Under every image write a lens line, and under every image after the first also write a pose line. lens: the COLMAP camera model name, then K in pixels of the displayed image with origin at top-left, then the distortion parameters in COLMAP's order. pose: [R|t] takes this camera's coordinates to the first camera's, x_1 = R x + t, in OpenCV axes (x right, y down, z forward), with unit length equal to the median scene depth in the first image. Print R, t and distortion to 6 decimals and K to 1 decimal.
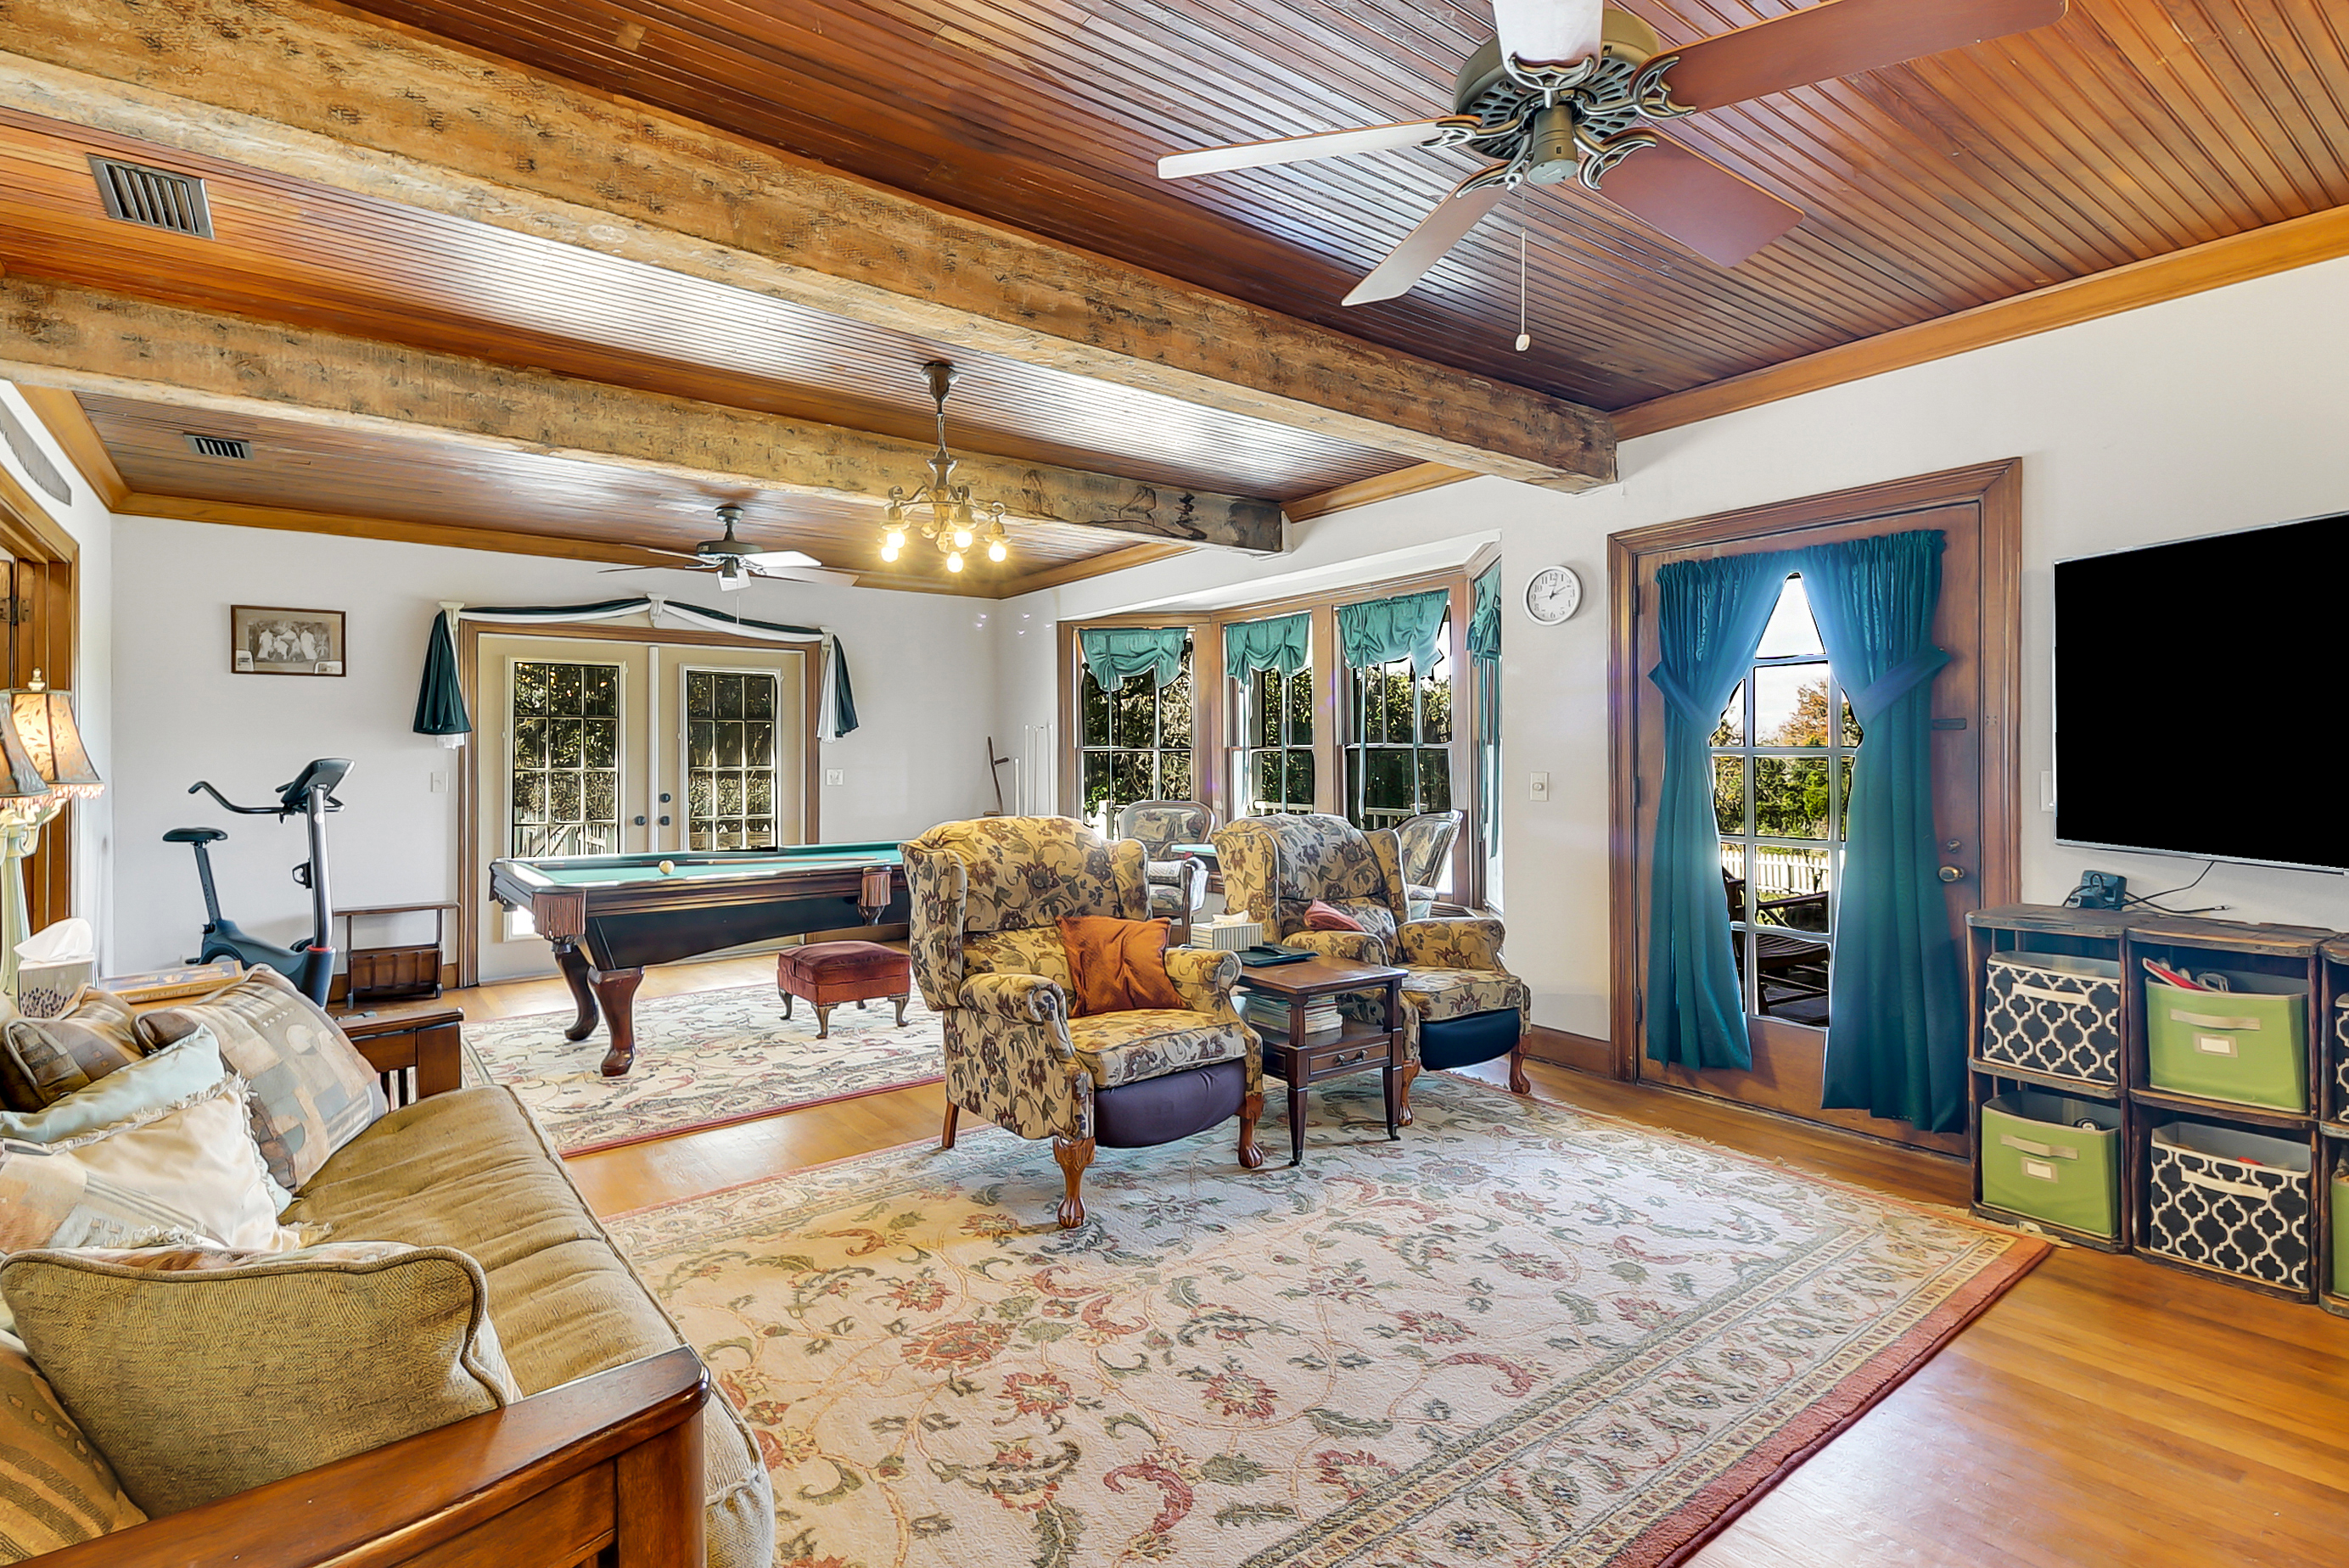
lens RADIAL K [[1077.7, 0, 1112.5], [0, 1077.7, 742.9], [0, 0, 1]] dist [0.035882, -0.008586]
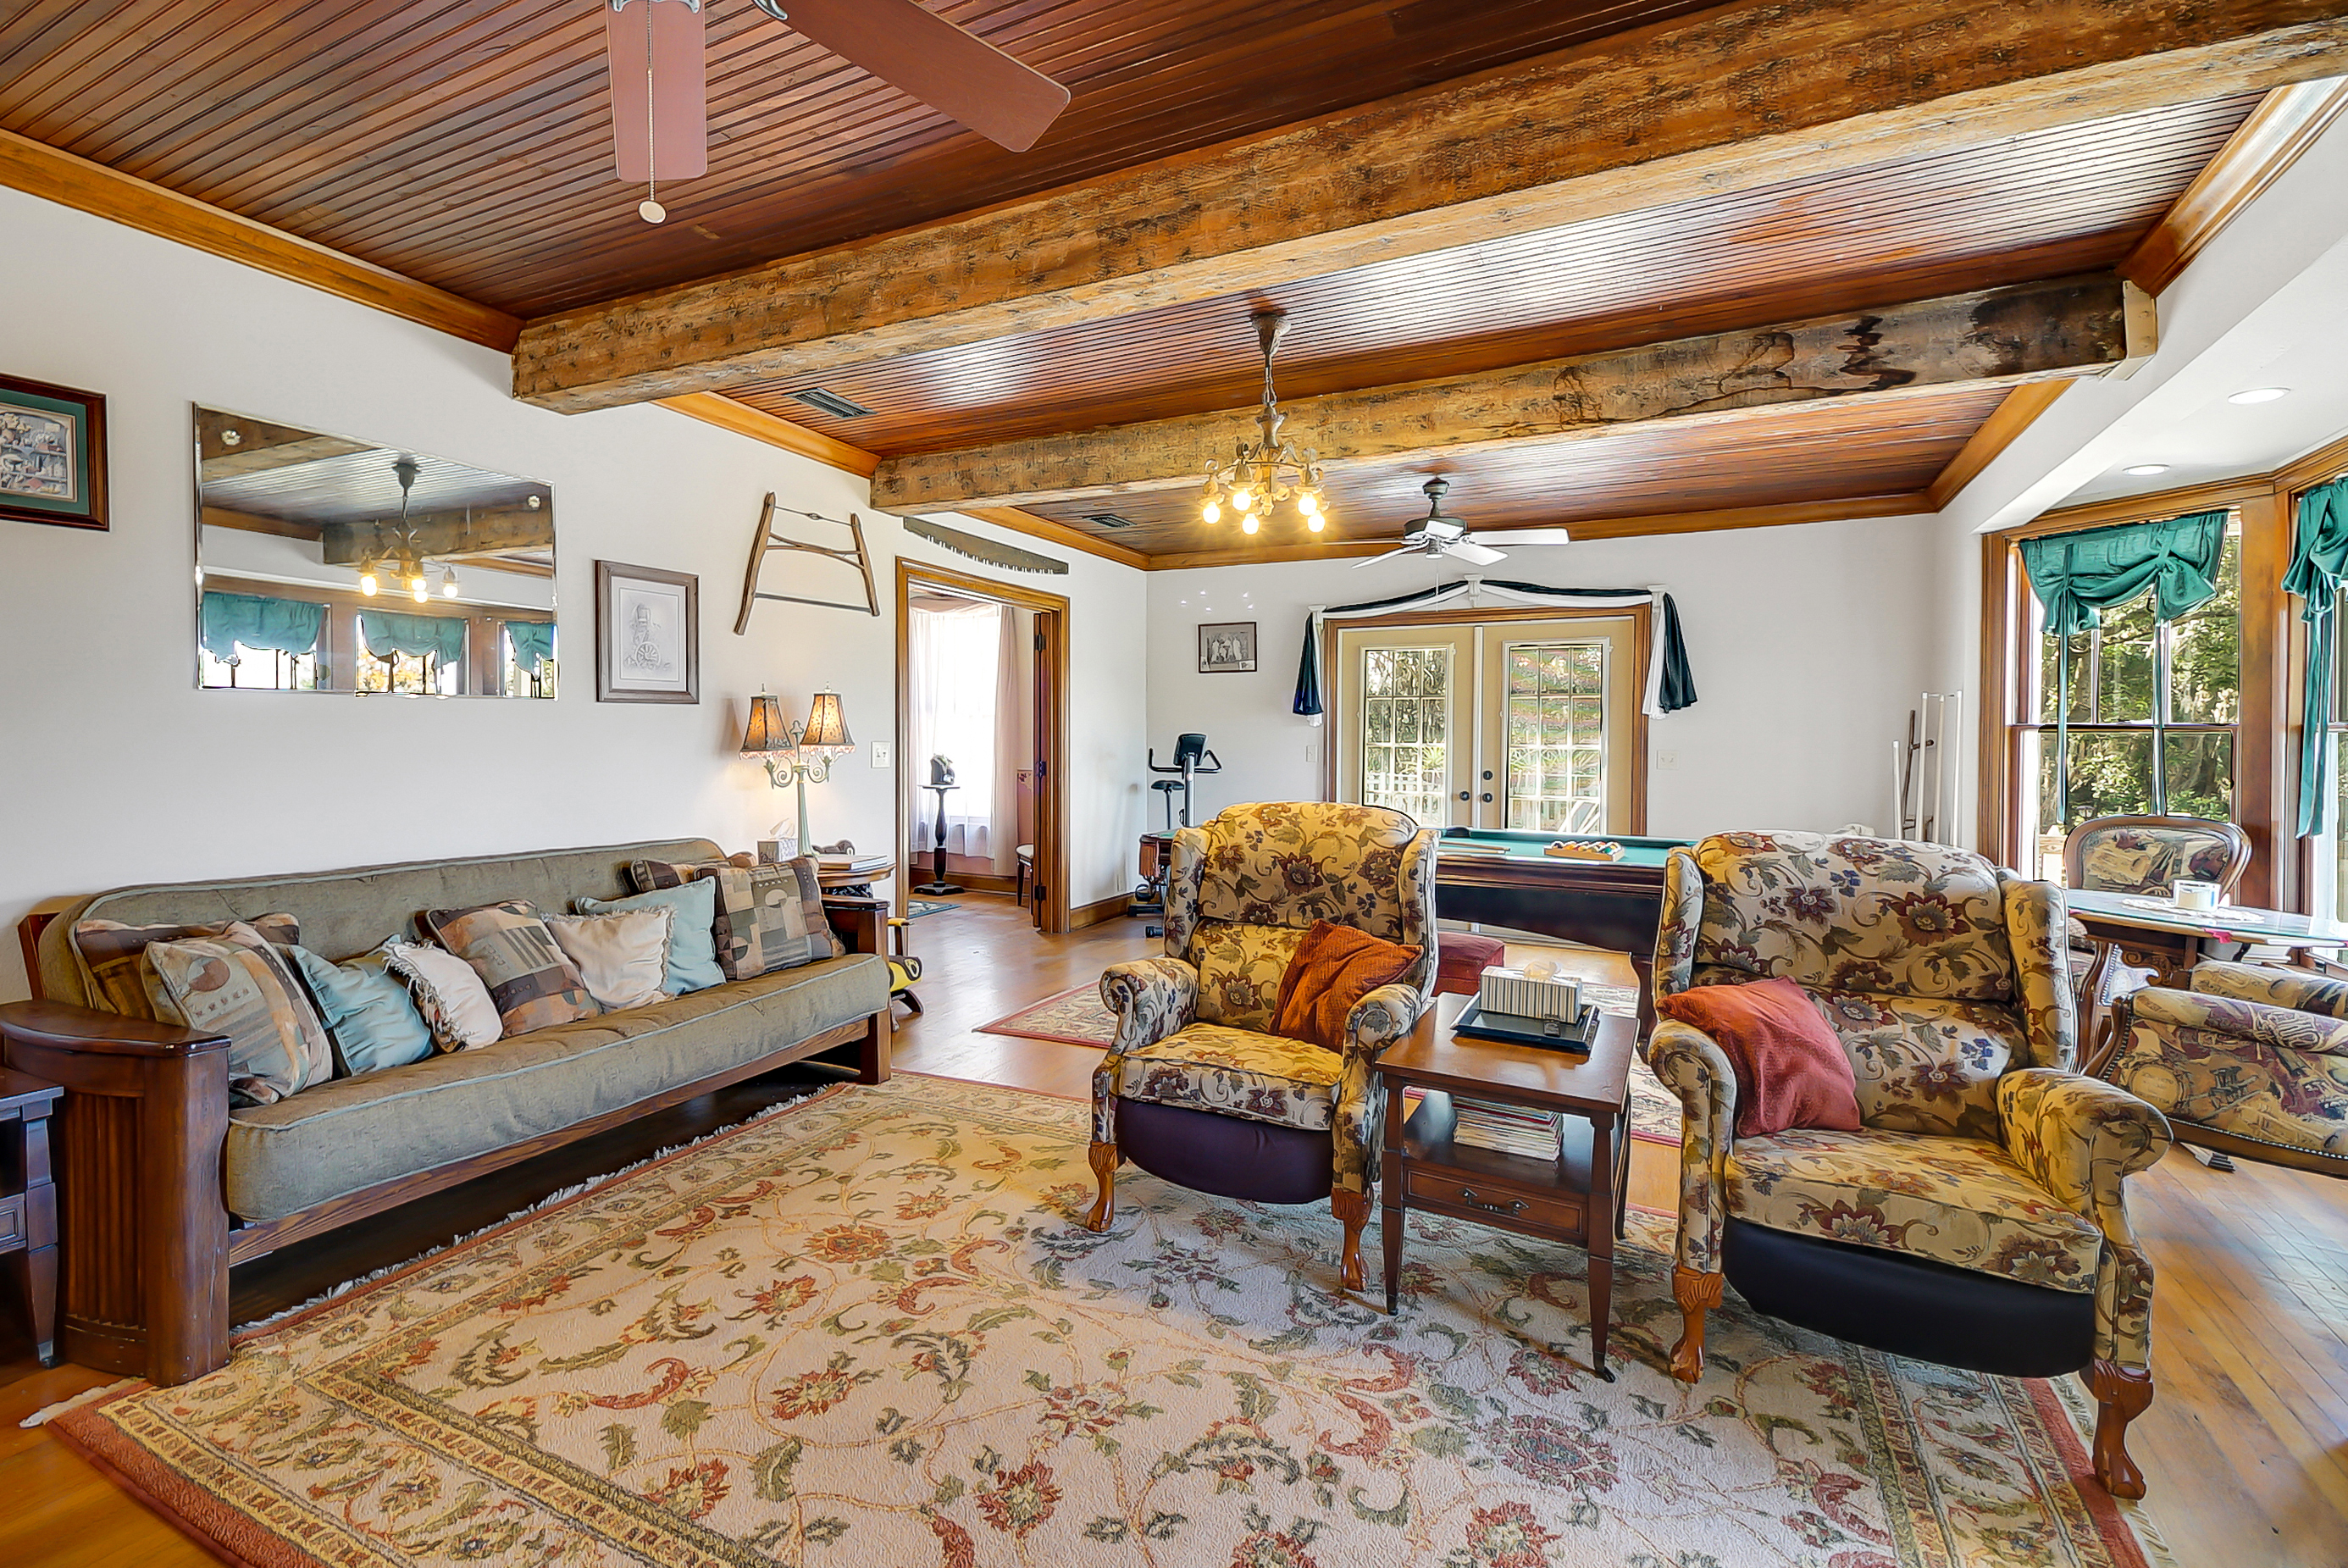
lens RADIAL K [[1087.7, 0, 1166.1], [0, 1087.7, 750.2], [0, 0, 1]] dist [0.033849, -0.003710]
pose [[0.464837, 0.018848, -0.885196, 0.674447], [0.003746, 0.999723, 0.023254, 0.004892], [0.885388, -0.014125, 0.464637, 0.502868]]
